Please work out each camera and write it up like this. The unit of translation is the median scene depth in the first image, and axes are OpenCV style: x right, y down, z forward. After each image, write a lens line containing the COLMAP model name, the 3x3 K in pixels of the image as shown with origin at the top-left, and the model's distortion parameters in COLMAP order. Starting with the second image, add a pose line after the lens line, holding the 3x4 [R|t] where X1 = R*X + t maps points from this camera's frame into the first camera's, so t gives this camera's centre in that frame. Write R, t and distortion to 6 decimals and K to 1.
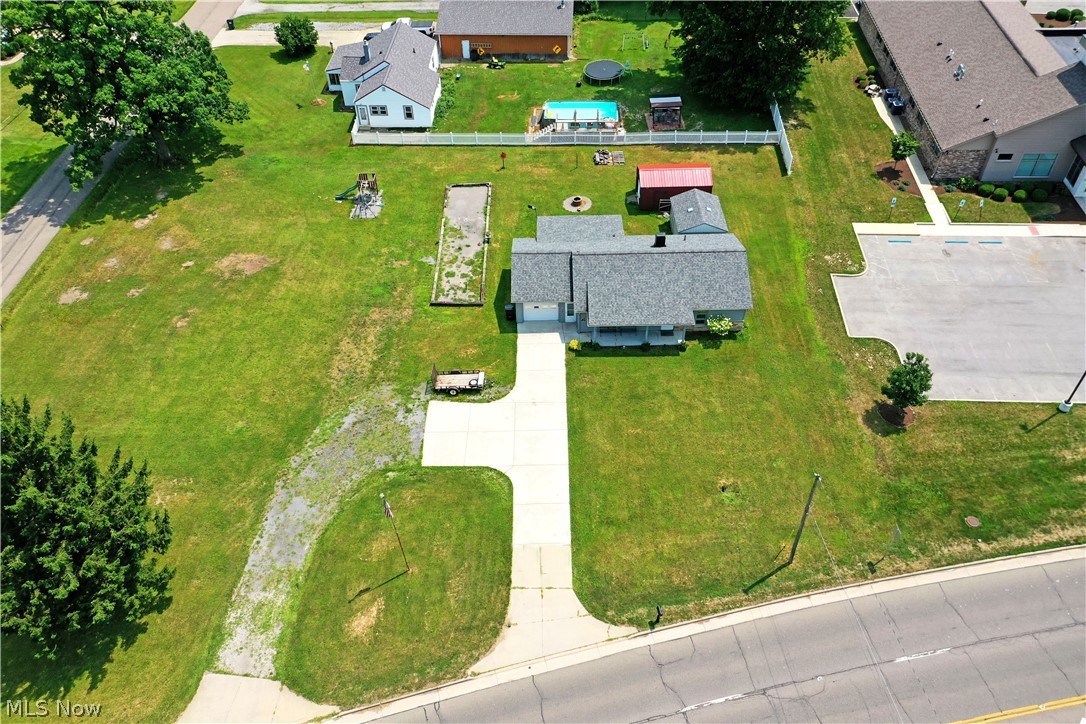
lens RADIAL K [[863.2, 0, 540.7], [0, 863.2, 360.1], [0, 0, 1]] dist [0.019088, 0.001537]
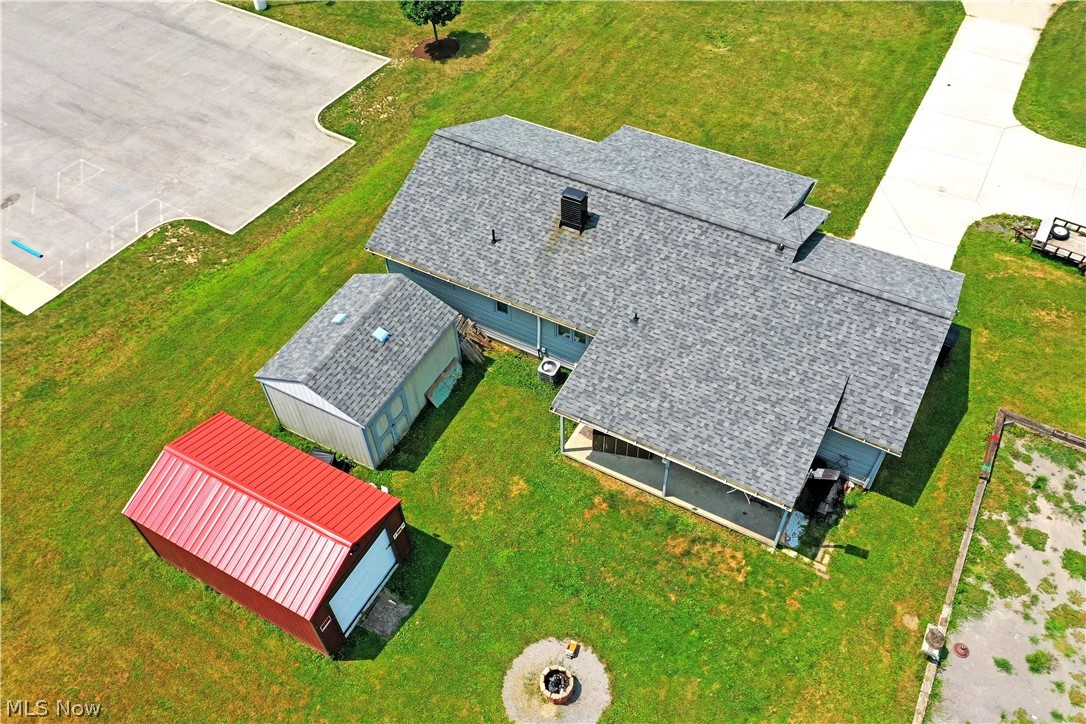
lens RADIAL K [[863.2, 0, 540.7], [0, 863.2, 360.1], [0, 0, 1]] dist [0.019088, 0.001537]
pose [[-0.866808, -0.341311, 0.363525, -0.021062], [0.378707, 0.023652, 0.925214, -0.502281], [-0.324384, 0.939653, 0.108755, 0.984581]]
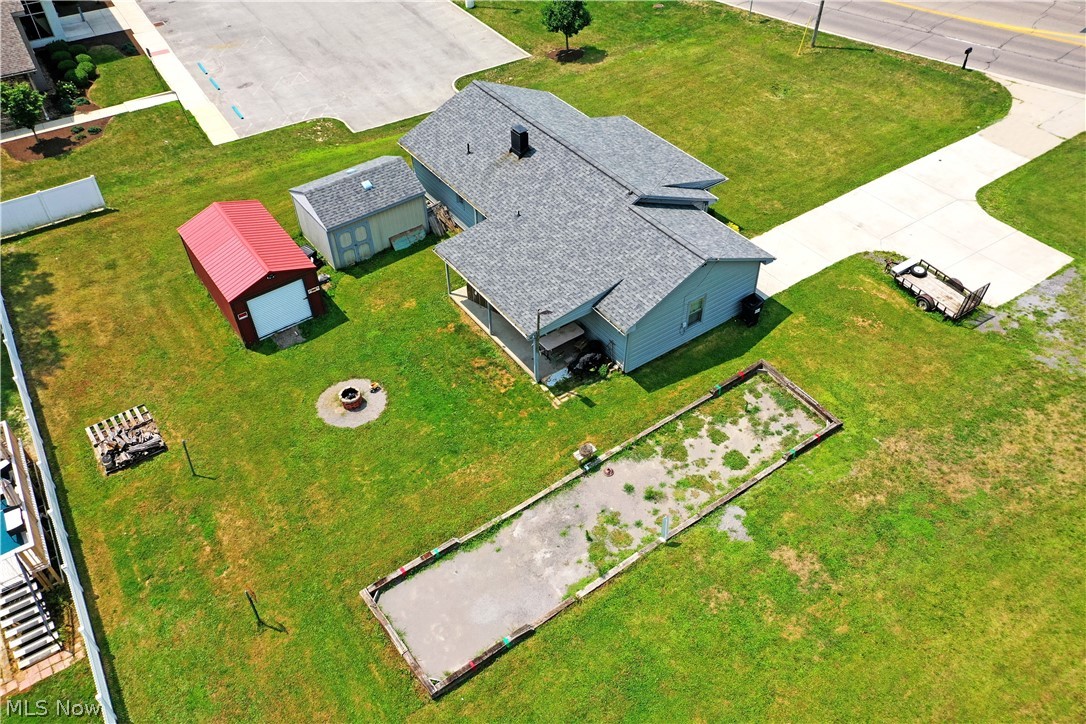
lens RADIAL K [[863.2, 0, 540.7], [0, 863.2, 360.1], [0, 0, 1]] dist [0.019088, 0.001537]
pose [[-0.568304, -0.537110, 0.623332, -0.301630], [0.597698, 0.251170, 0.761361, -0.516216], [-0.565497, 0.805249, 0.178289, 0.964388]]
